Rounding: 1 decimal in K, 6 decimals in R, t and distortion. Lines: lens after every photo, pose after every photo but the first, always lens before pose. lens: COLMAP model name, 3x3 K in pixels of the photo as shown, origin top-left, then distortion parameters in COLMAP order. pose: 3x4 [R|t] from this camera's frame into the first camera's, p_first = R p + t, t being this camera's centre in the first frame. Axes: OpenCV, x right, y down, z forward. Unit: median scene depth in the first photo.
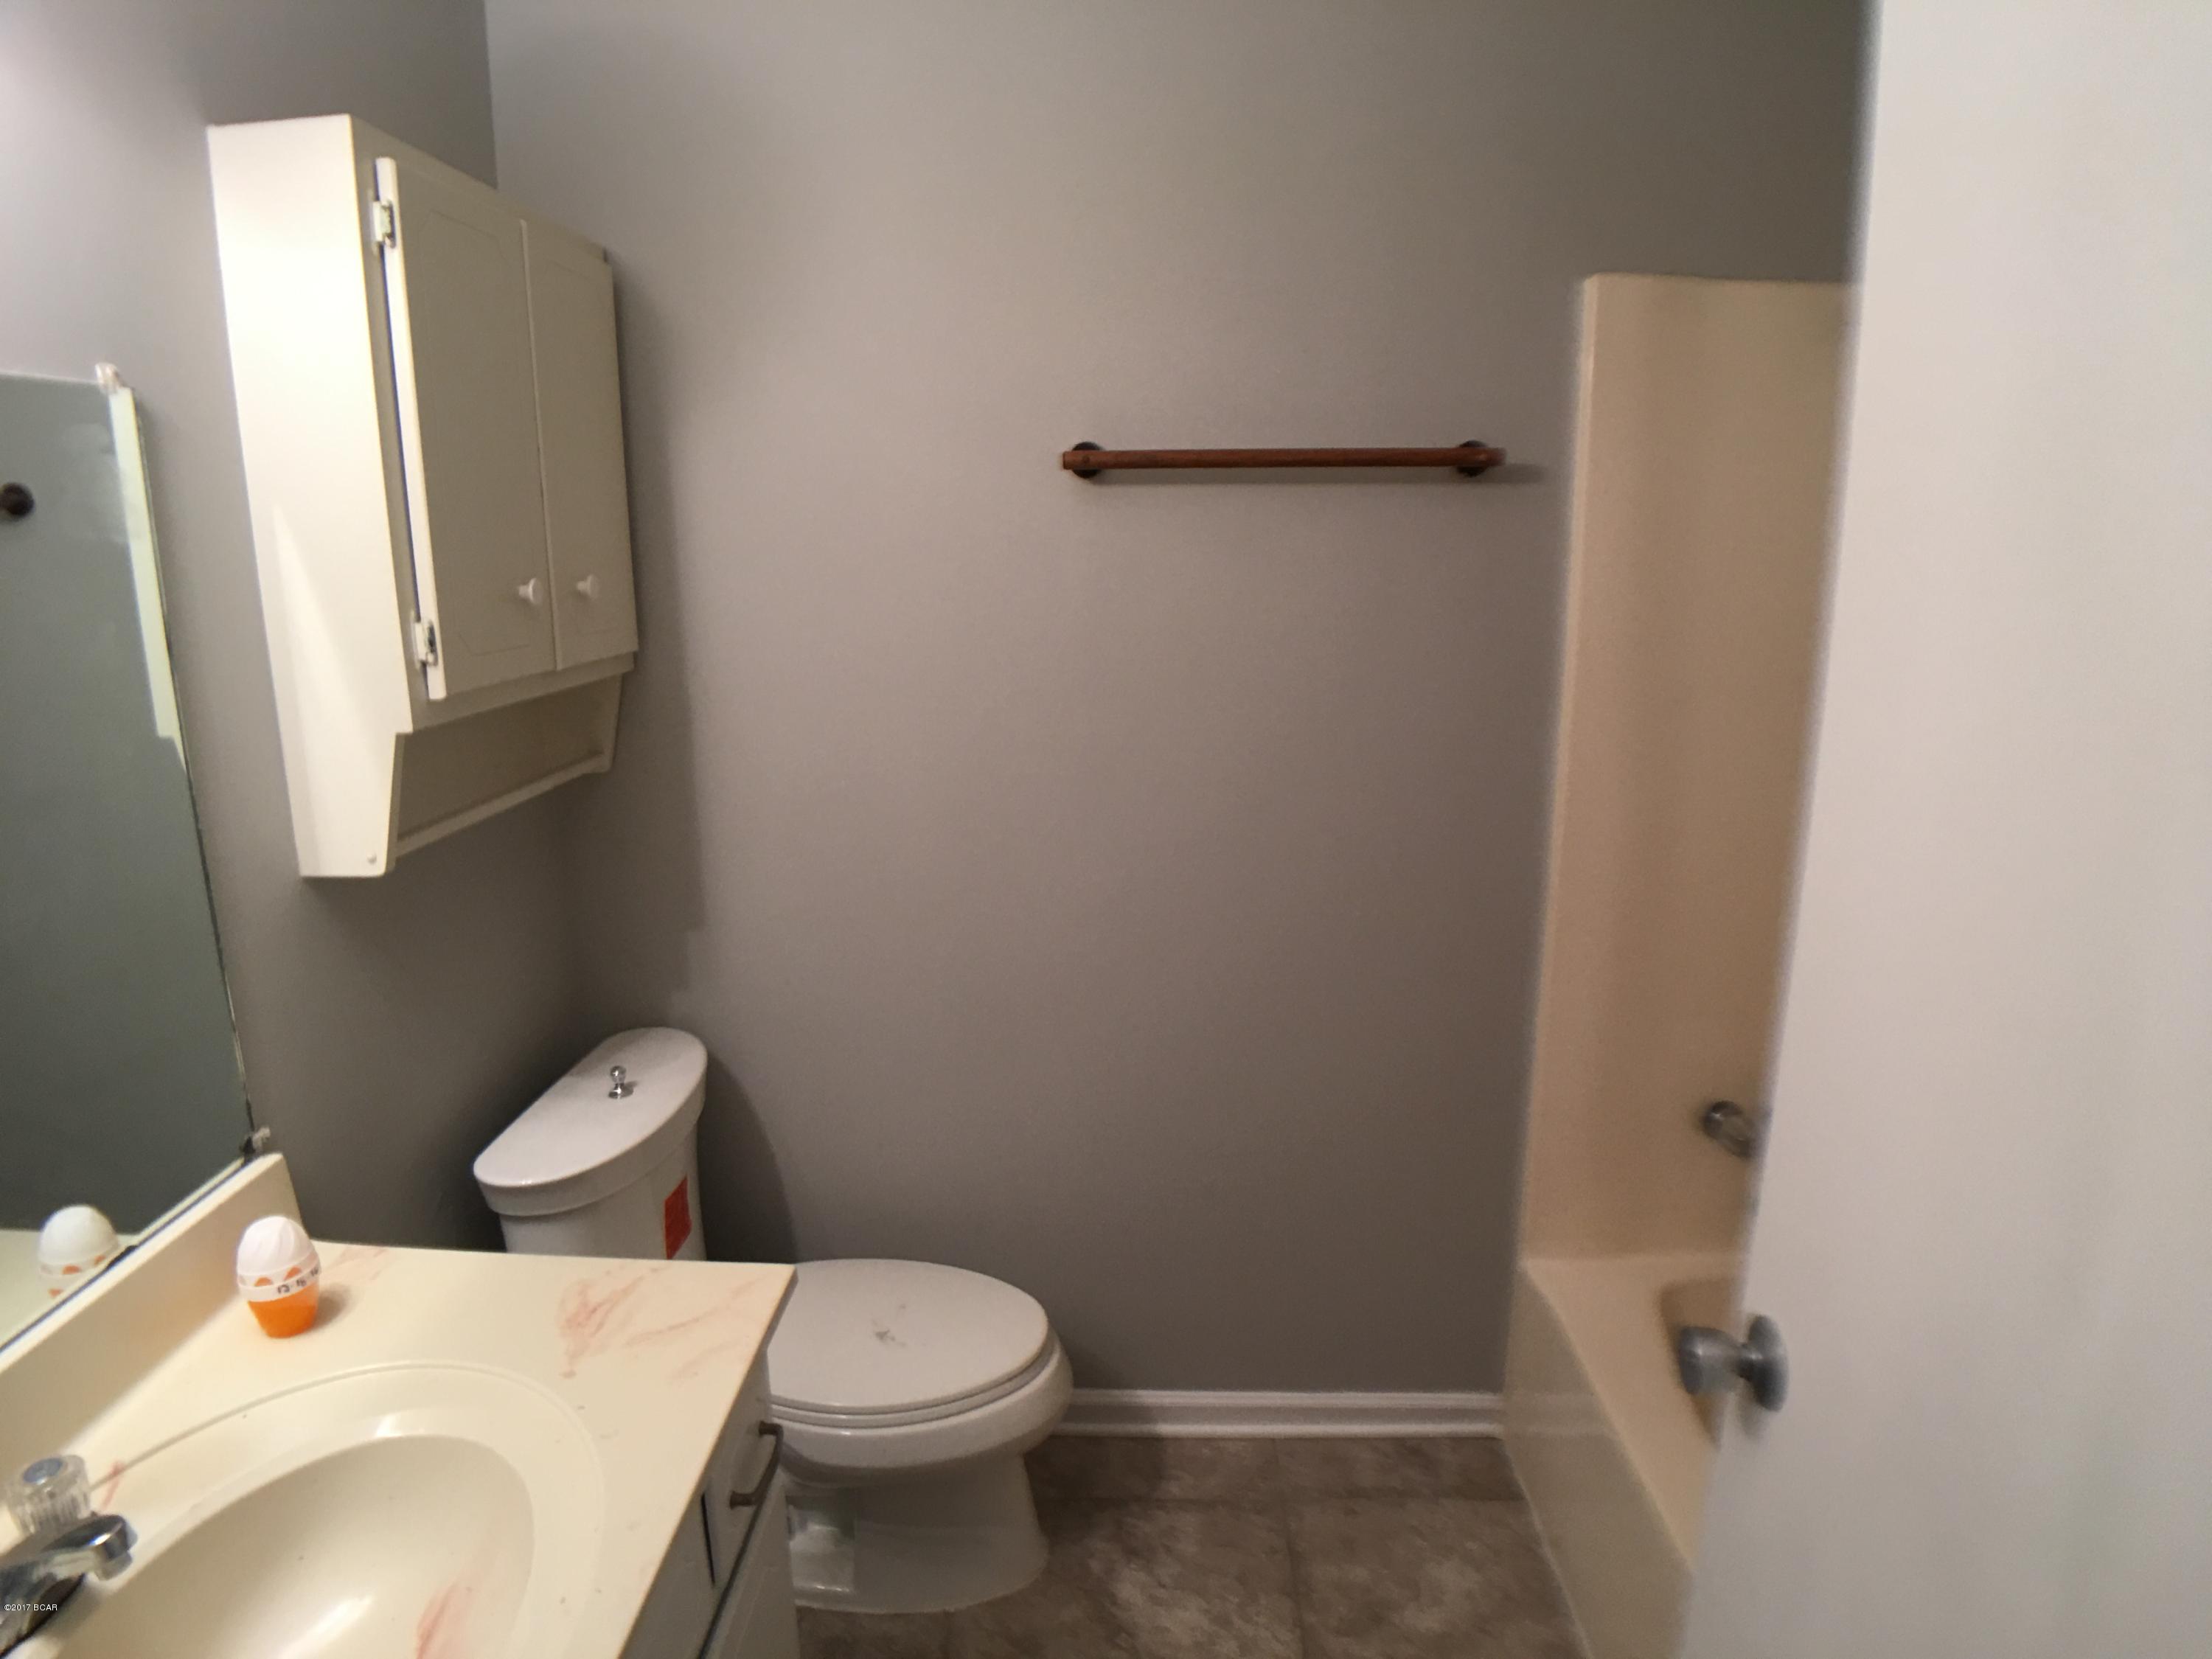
lens RADIAL K [[1278.2, 0, 1116.9], [0, 1278.2, 827.5], [0, 0, 1]] dist [-0.091500, 0.014759]
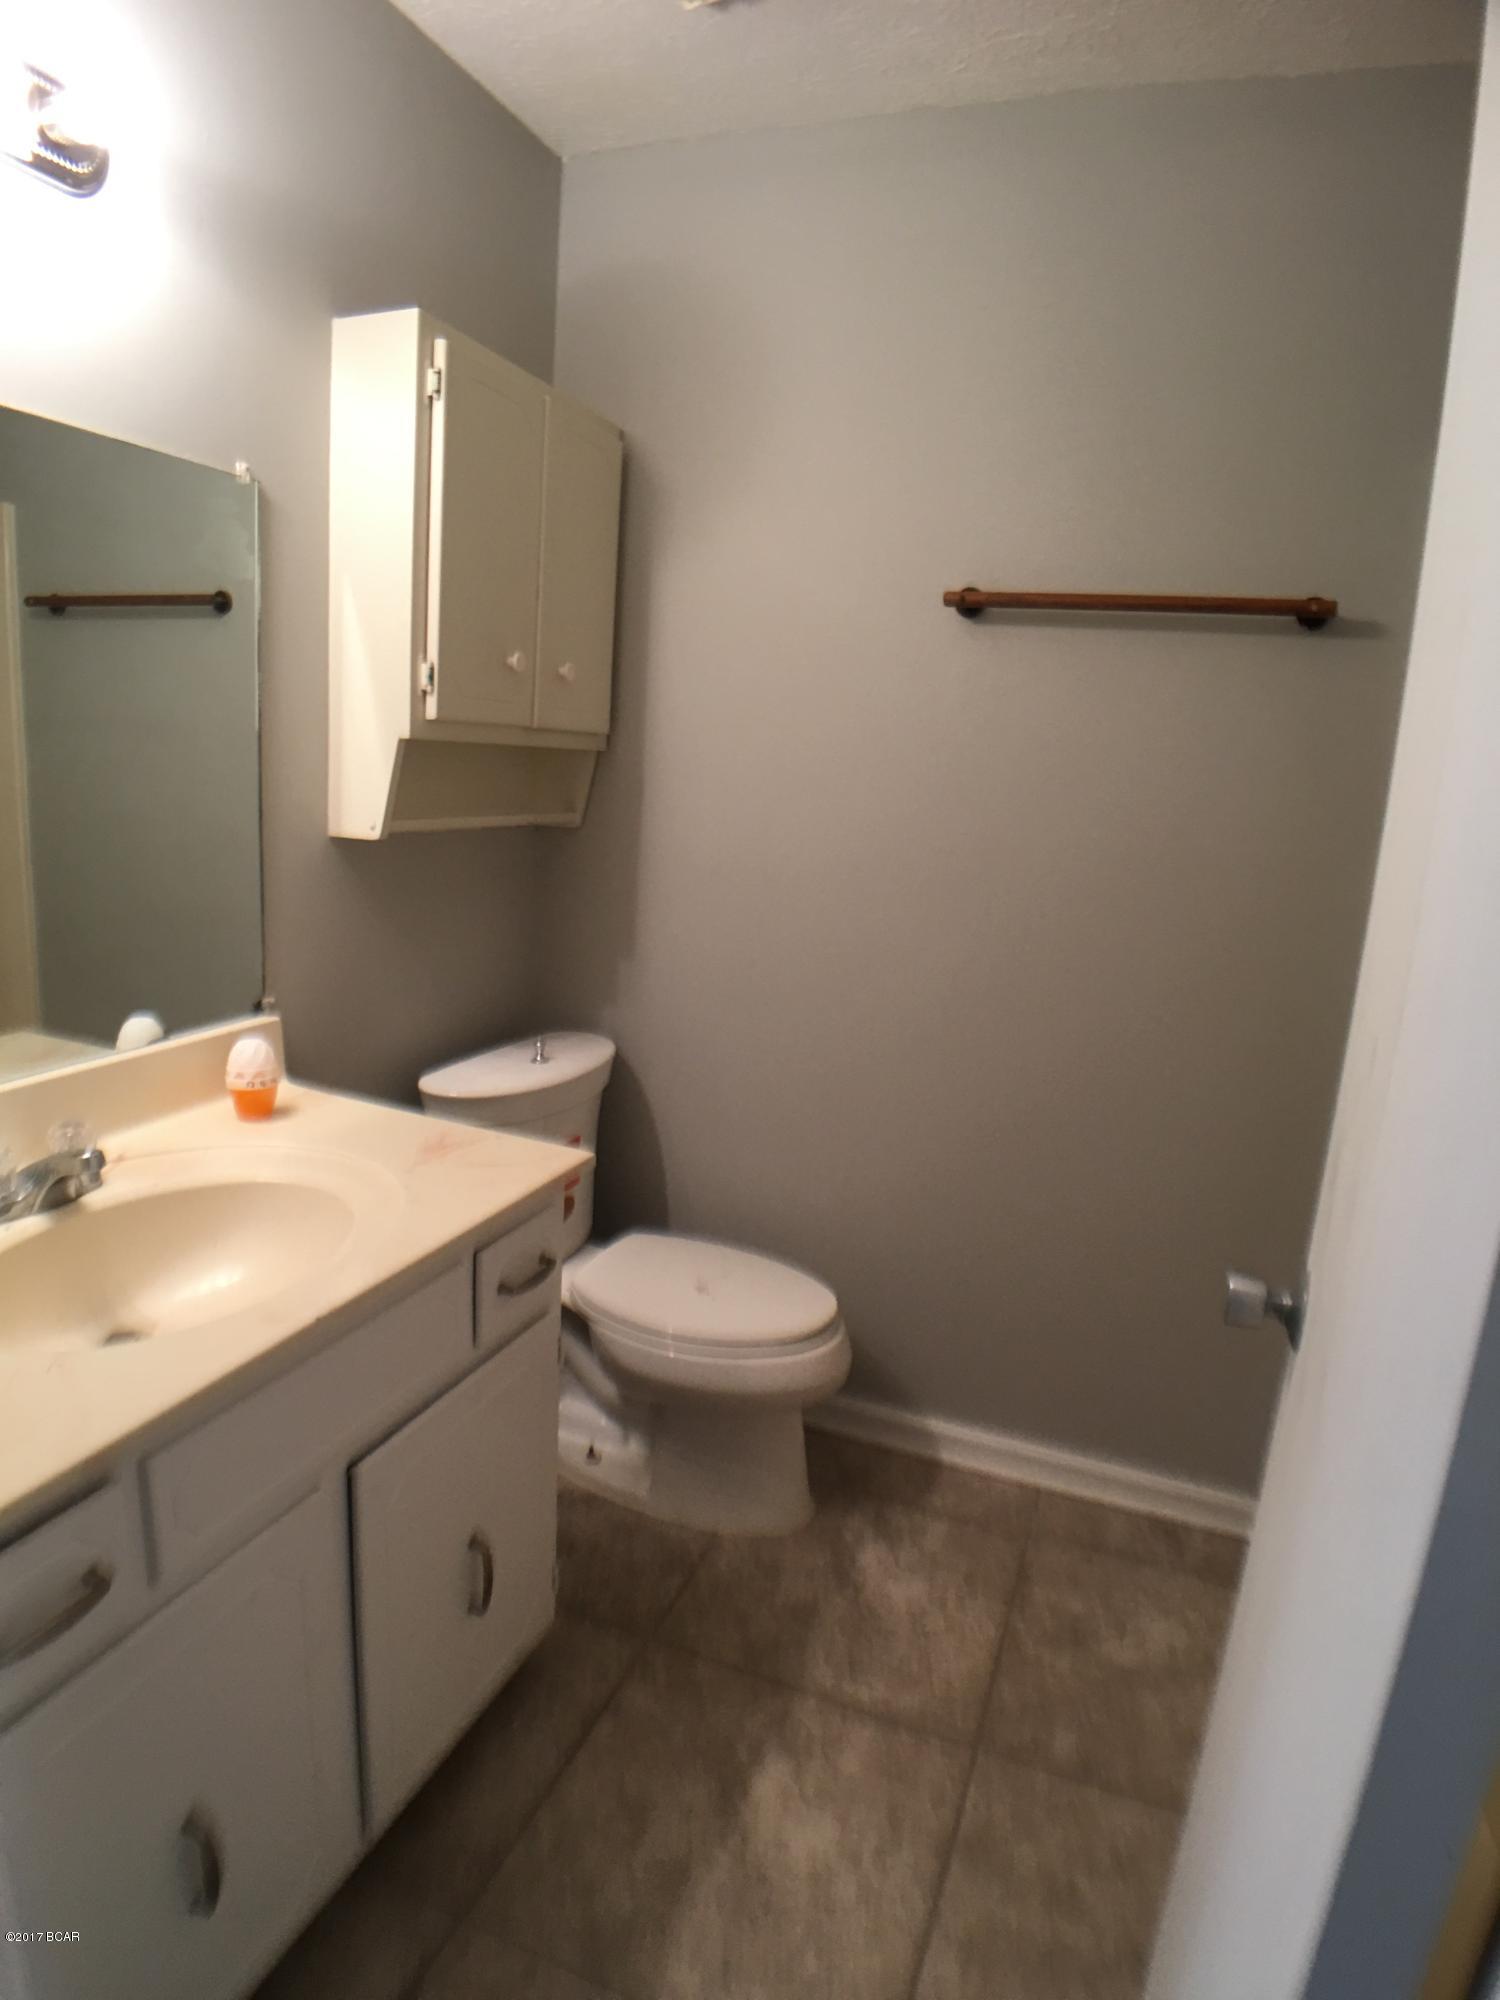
lens RADIAL K [[1155.7, 0, 760.6], [0, 1155.7, 986.1], [0, 0, 1]] dist [-0.091500, 0.014759]
pose [[0.941096, 0.129501, -0.312358, 0.195844], [-0.141143, 0.989878, -0.014852, 0.128860], [0.307273, 0.058064, 0.949848, -0.074078]]
